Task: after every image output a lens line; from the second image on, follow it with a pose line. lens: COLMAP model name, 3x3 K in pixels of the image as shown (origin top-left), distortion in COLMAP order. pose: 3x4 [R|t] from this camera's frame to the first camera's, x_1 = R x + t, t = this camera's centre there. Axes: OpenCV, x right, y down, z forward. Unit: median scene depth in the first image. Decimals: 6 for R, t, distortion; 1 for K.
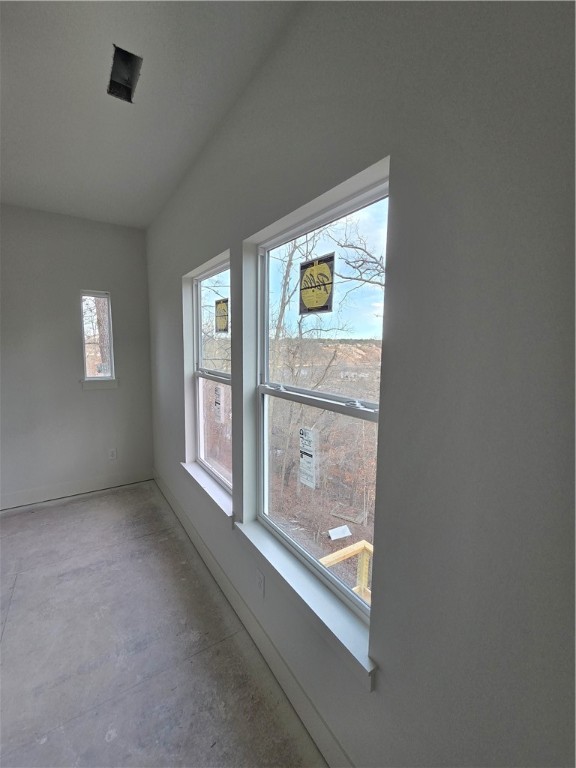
lens RADIAL K [[315.9, 0, 288.9], [0, 315.9, 383.0], [0, 0, 1]] dist [0.003518, 0.000397]
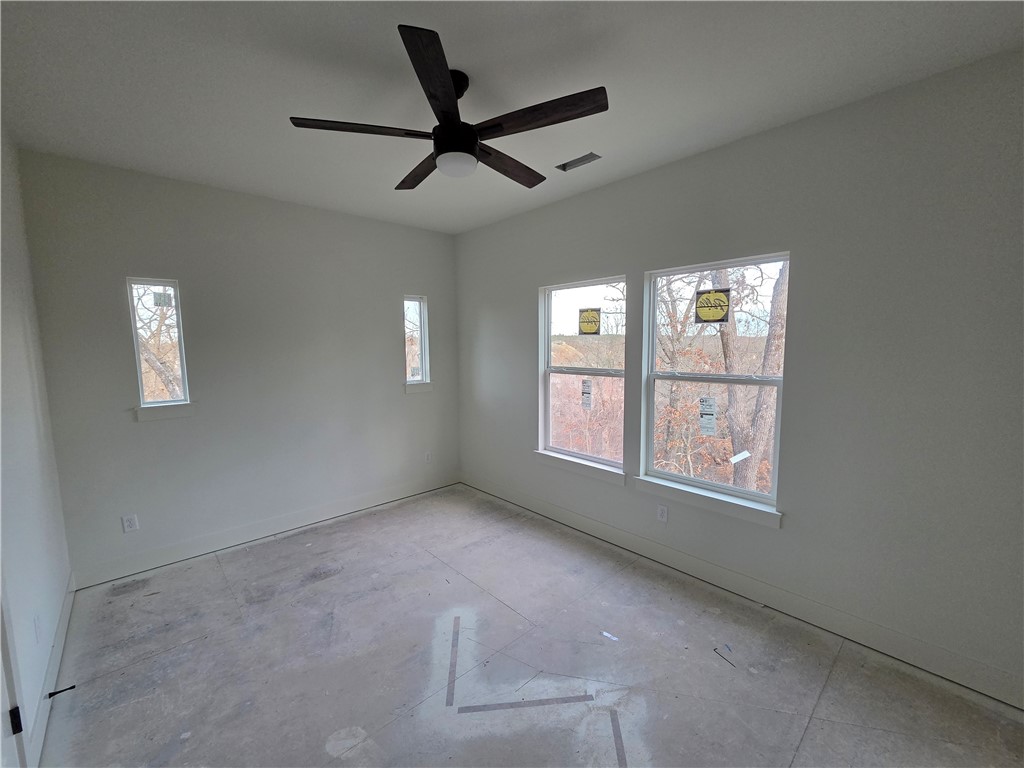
lens RADIAL K [[421.1, 0, 515.1], [0, 421.1, 389.2], [0, 0, 1]] dist [0.003518, 0.000397]
pose [[0.984995, -0.042062, 0.167376, -0.738064], [0.044155, 0.998986, -0.008801, 0.049156], [-0.166836, 0.016059, 0.985854, -0.534154]]
